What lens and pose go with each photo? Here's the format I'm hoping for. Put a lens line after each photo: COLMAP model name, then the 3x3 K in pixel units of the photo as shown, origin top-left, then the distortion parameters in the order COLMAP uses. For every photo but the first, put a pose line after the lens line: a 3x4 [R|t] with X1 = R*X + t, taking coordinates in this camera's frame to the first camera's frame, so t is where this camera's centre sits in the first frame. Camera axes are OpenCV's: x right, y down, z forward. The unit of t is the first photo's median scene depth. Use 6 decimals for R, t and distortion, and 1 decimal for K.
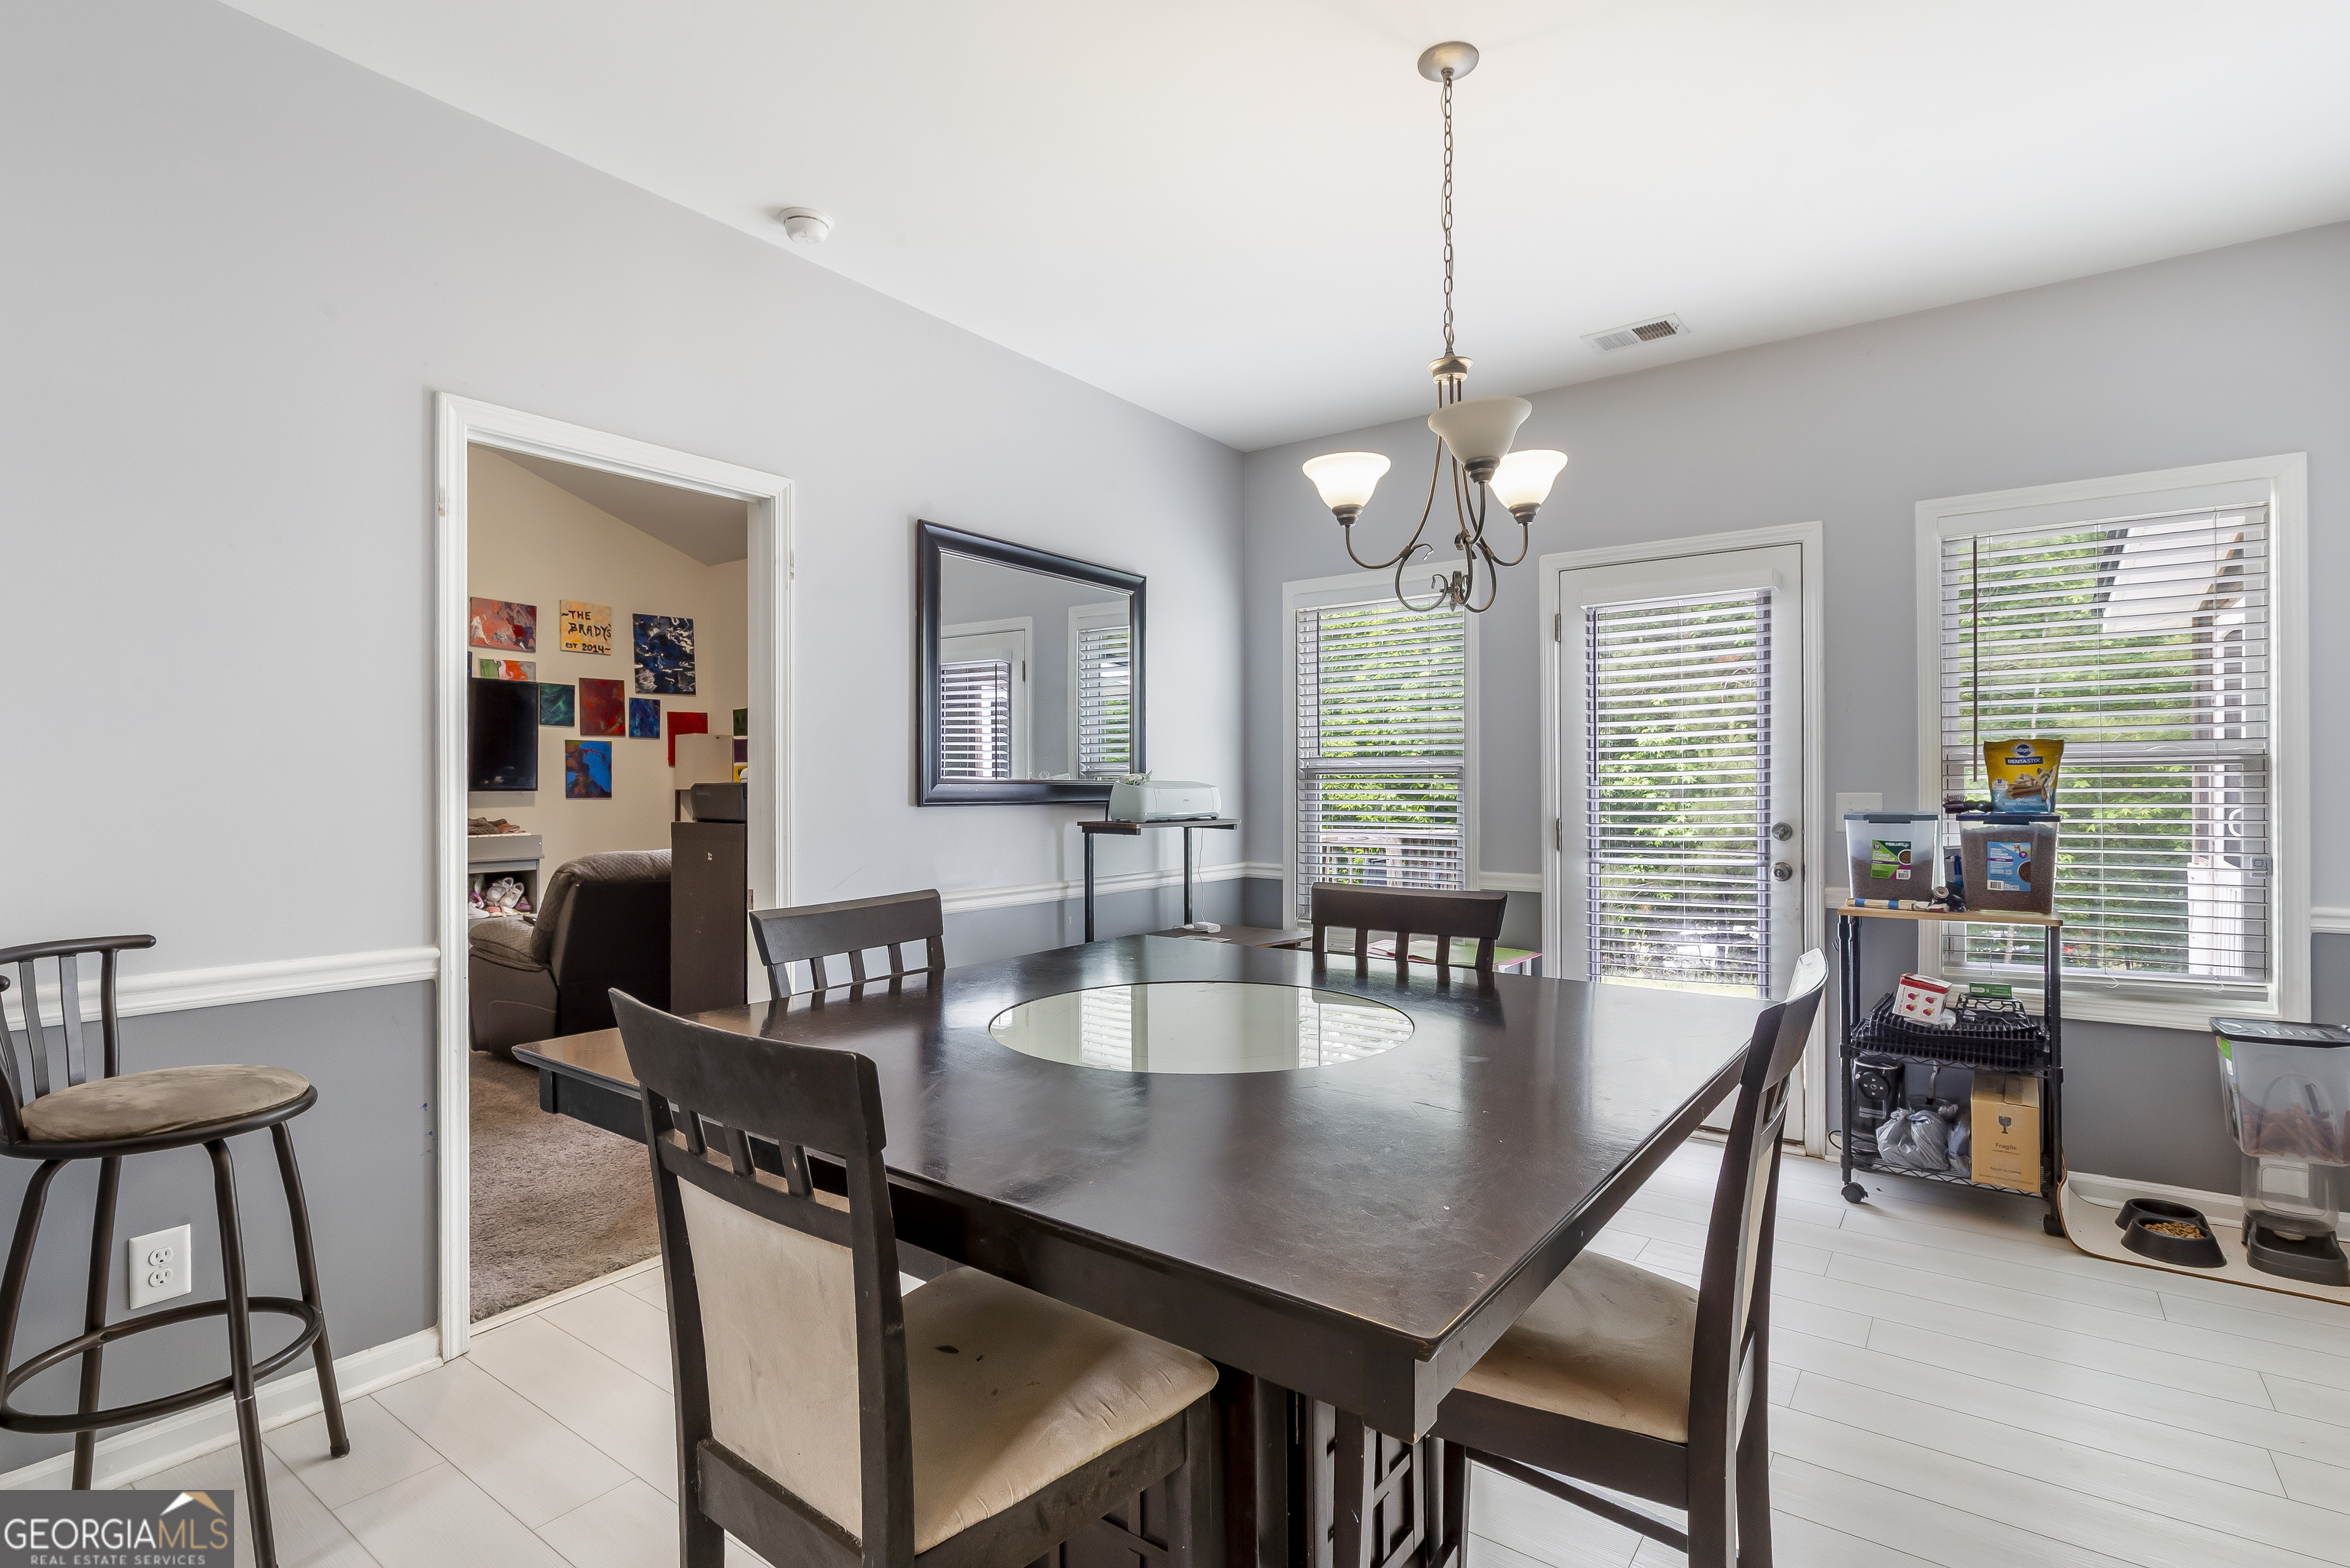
lens RADIAL K [[1119.2, 0, 1165.4], [0, 1119.2, 777.5], [0, 0, 1]] dist [-0.001765, -0.003636]
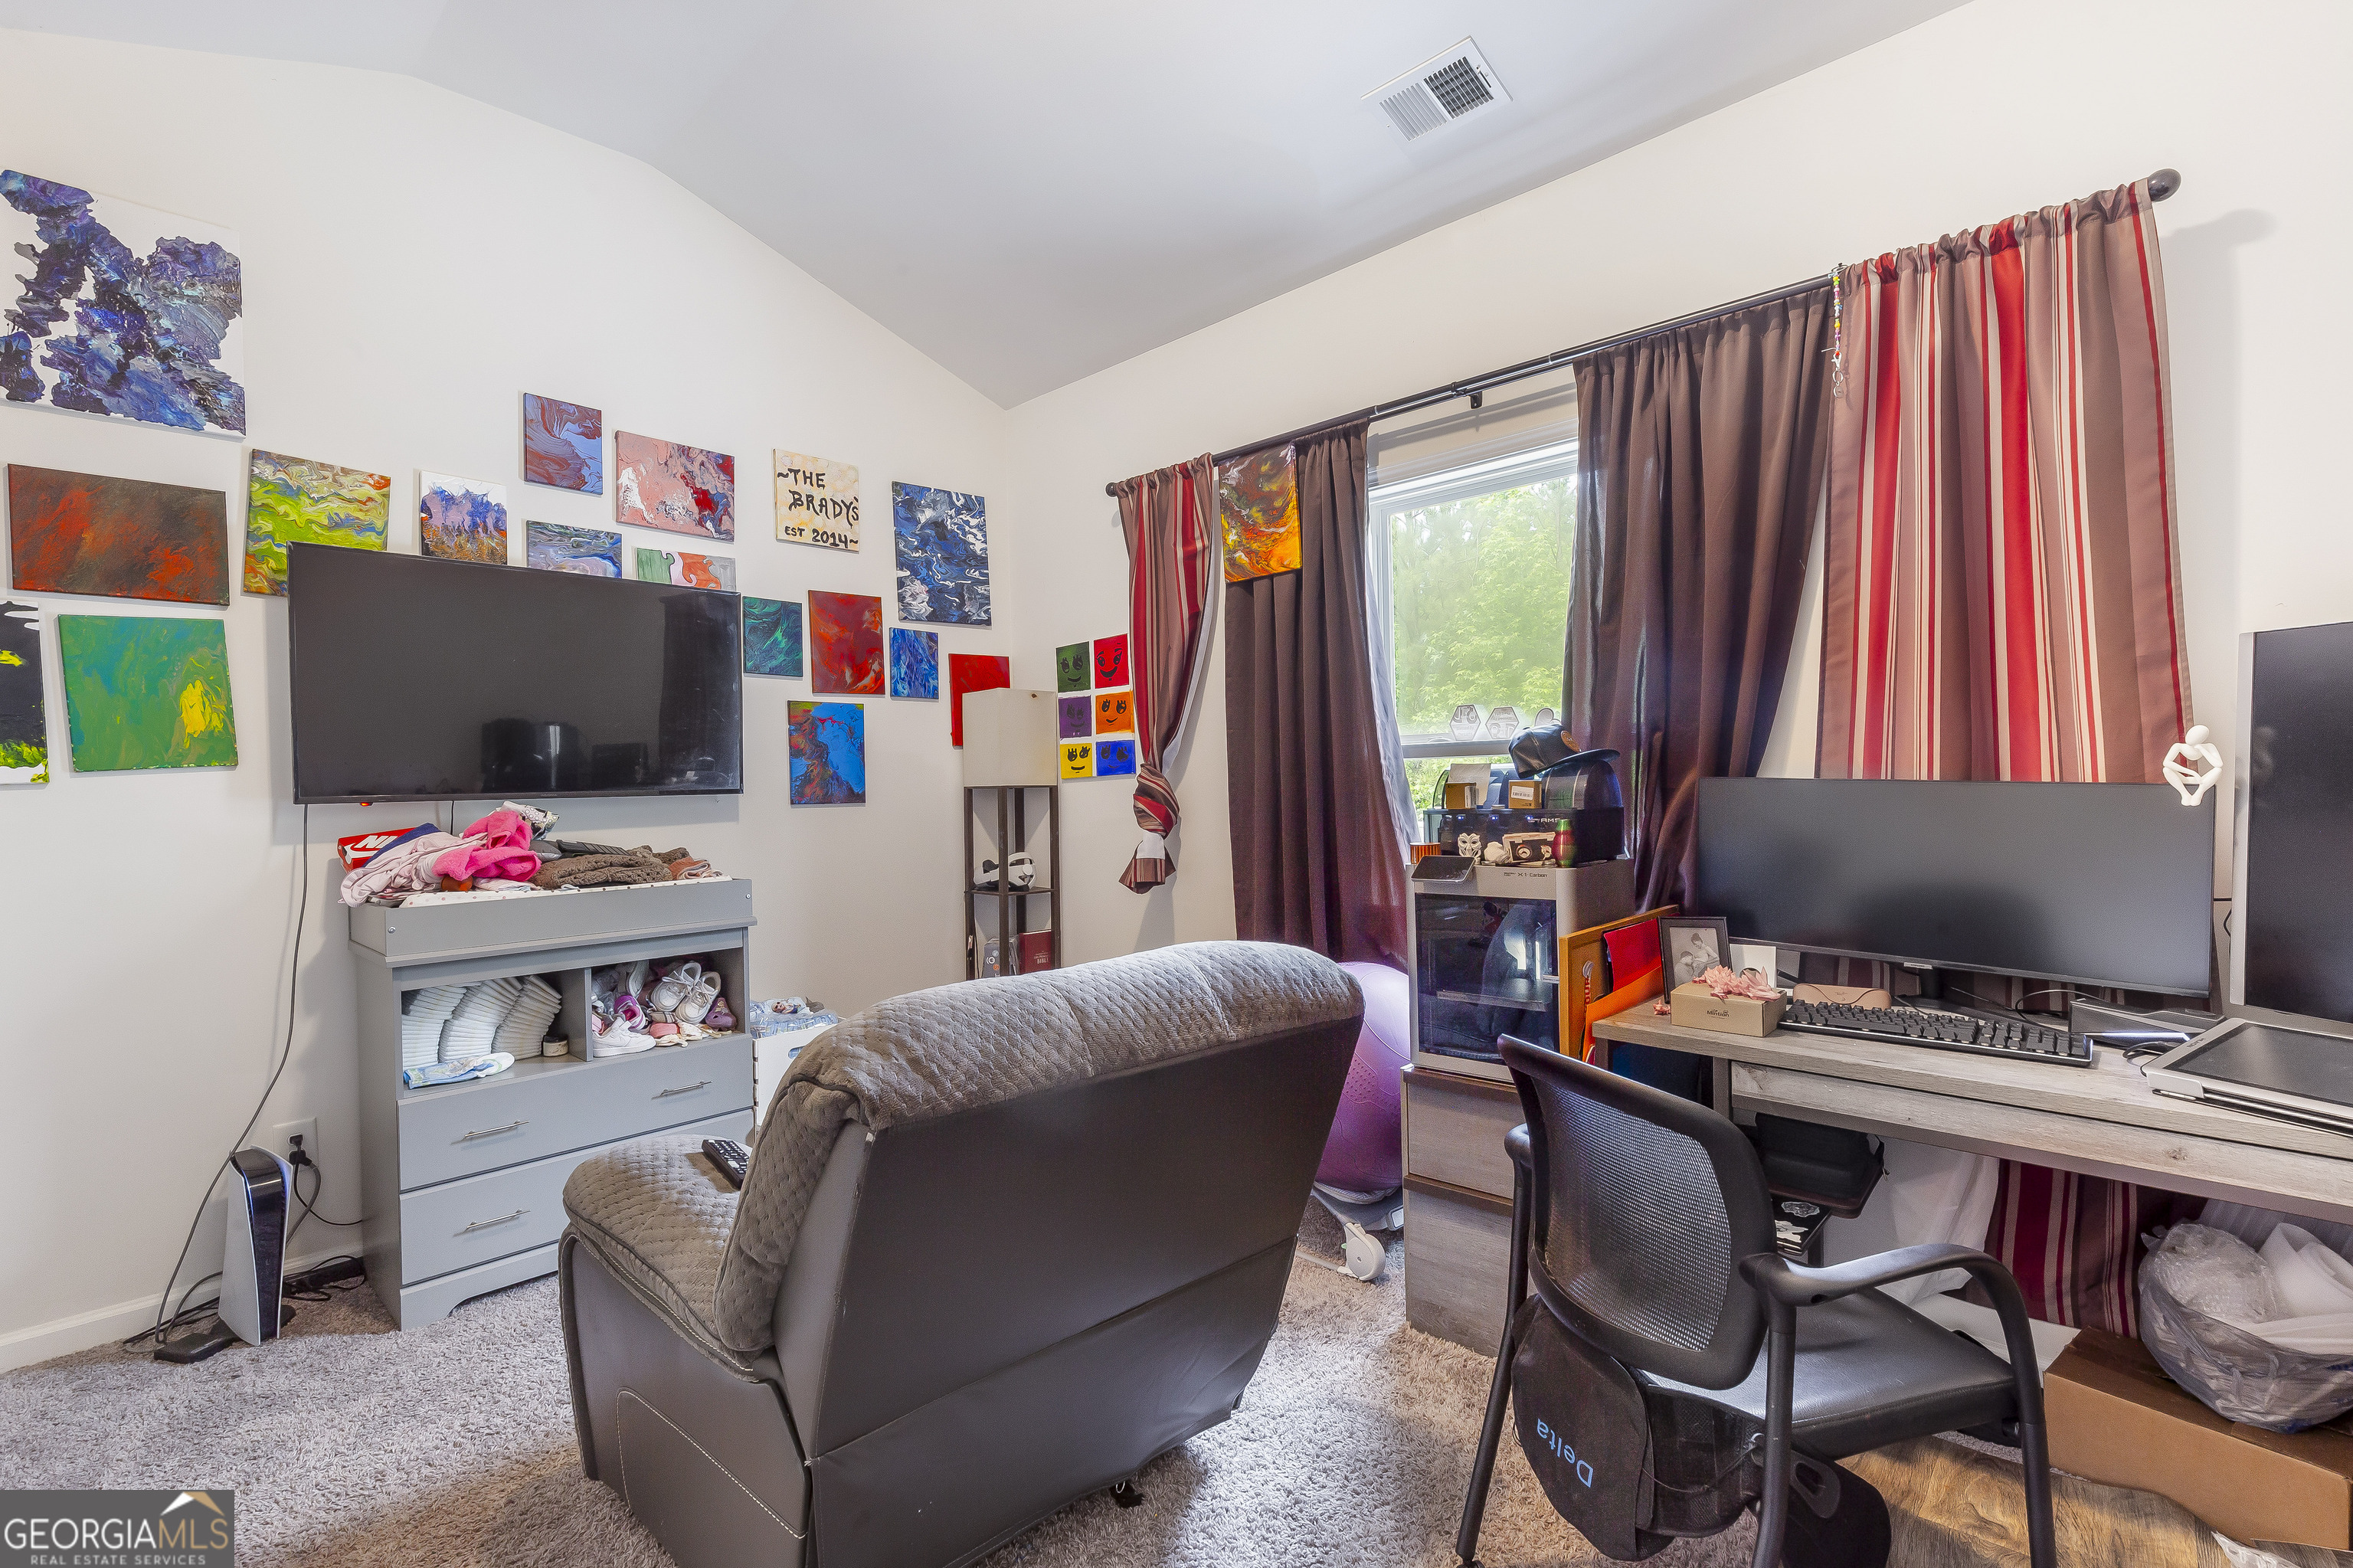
lens RADIAL K [[1070.2, 0, 1163.4], [0, 1070.2, 776.1], [0, 0, 1]] dist [0.001989, 0.000070]
pose [[0.990071, -0.013462, -0.139922, -0.267263], [0.014909, 0.999846, 0.009299, 0.001630], [0.139775, -0.011293, 0.990119, 0.480242]]
